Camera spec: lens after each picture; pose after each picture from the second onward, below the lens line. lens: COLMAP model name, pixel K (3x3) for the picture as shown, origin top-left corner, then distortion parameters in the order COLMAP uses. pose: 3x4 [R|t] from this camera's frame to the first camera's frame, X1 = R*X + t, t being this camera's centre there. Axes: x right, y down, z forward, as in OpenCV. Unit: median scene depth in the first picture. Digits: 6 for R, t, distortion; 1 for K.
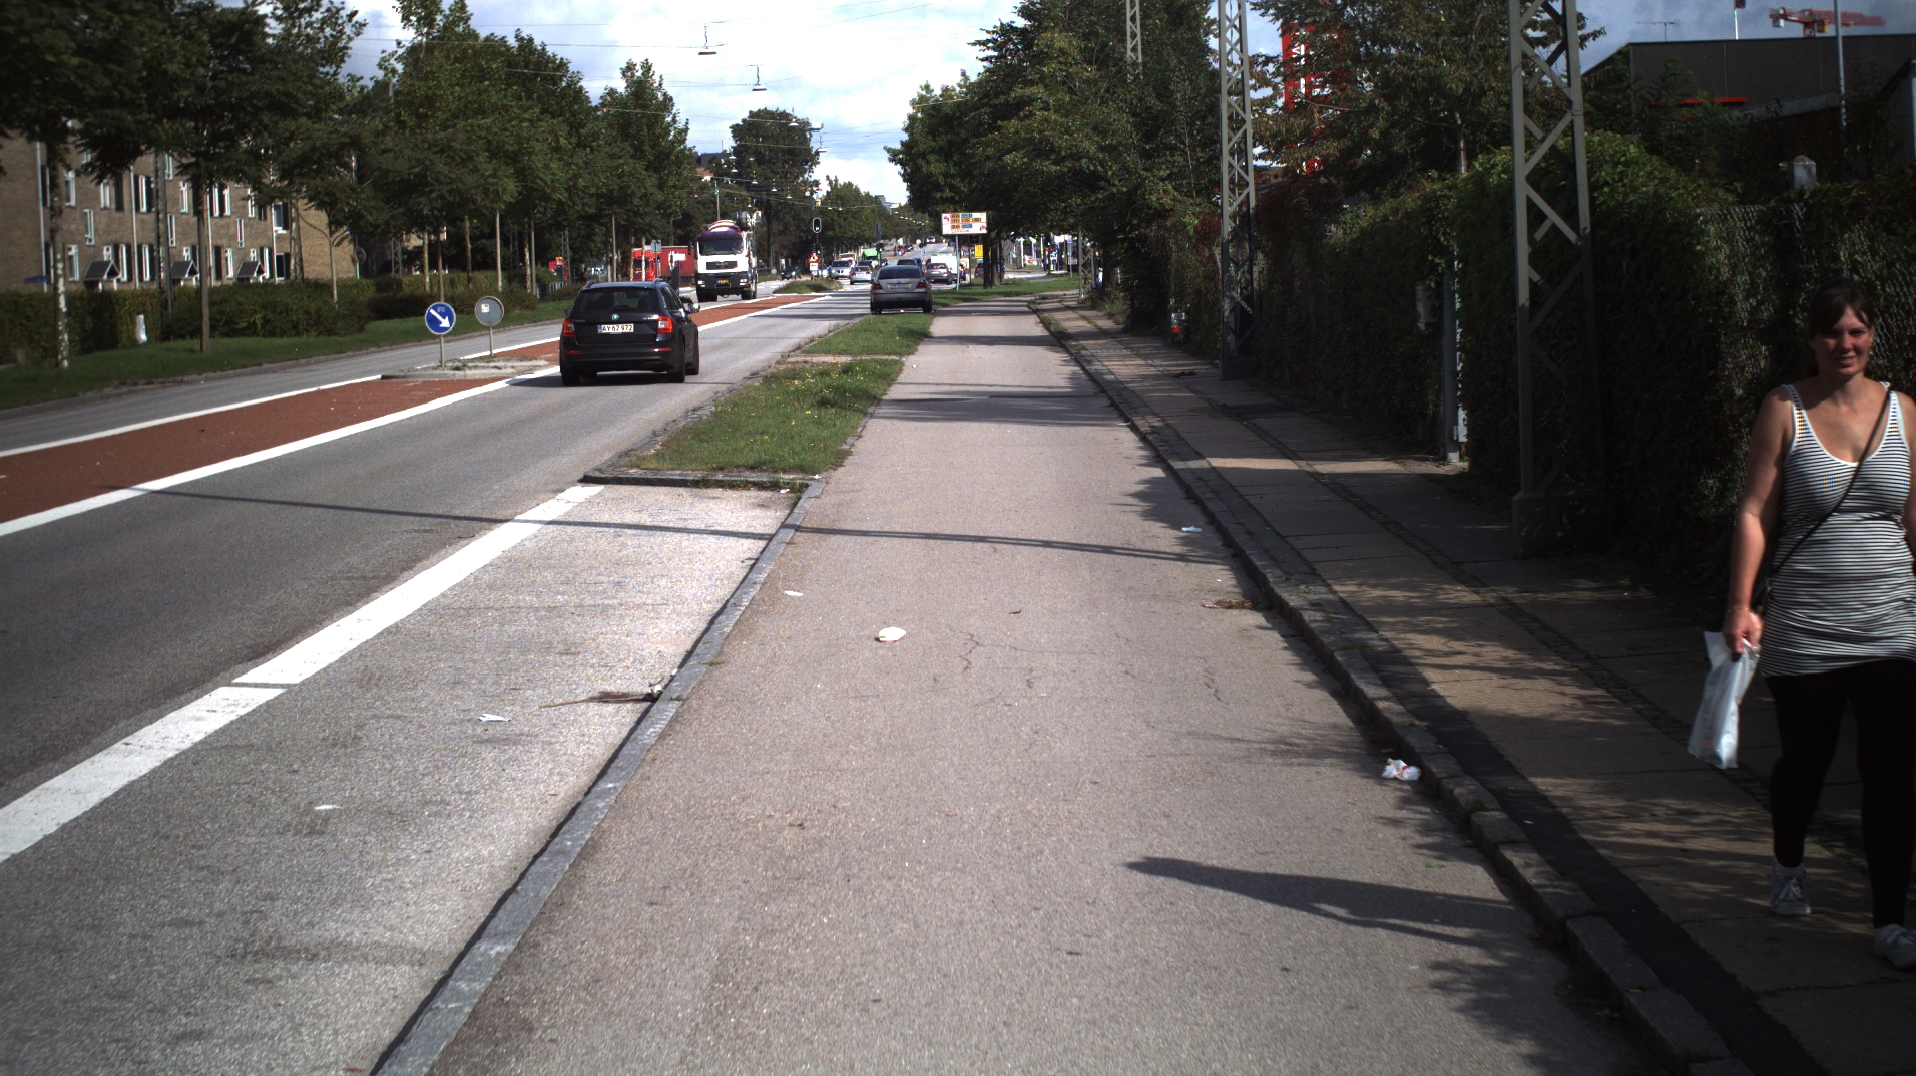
lens RADIAL K [[2454.8, 0, 958.0], [0, 2454.8, 538.0], [0, 0, 1]] dist [-0.236268, 0.344689]
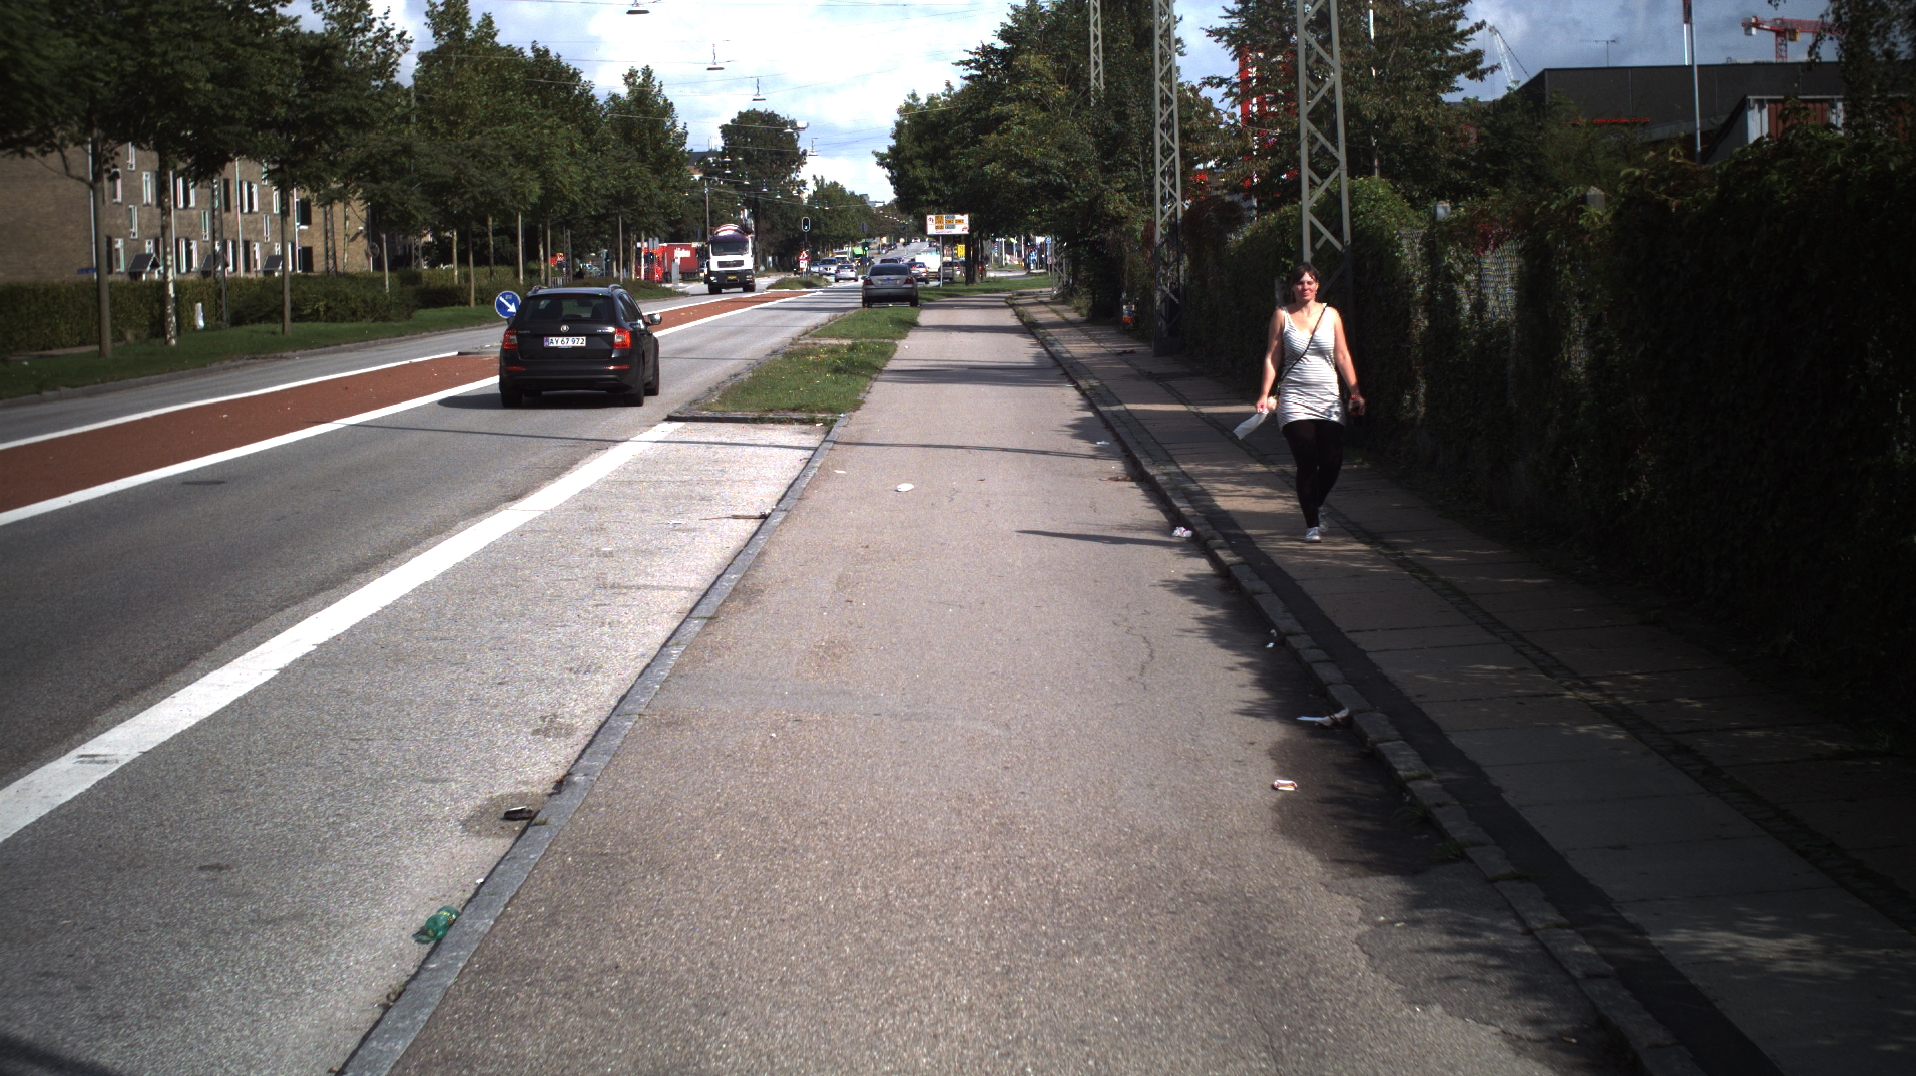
lens RADIAL K [[2454.8, 0, 958.0], [0, 2454.8, 538.0], [0, 0, 1]] dist [-0.236268, 0.344689]
pose [[0.999945, 0.006838, 0.007904, -0.000888], [-0.006842, 0.999976, 0.000498, 0.014280], [-0.007900, -0.000552, 0.999969, -0.126677]]
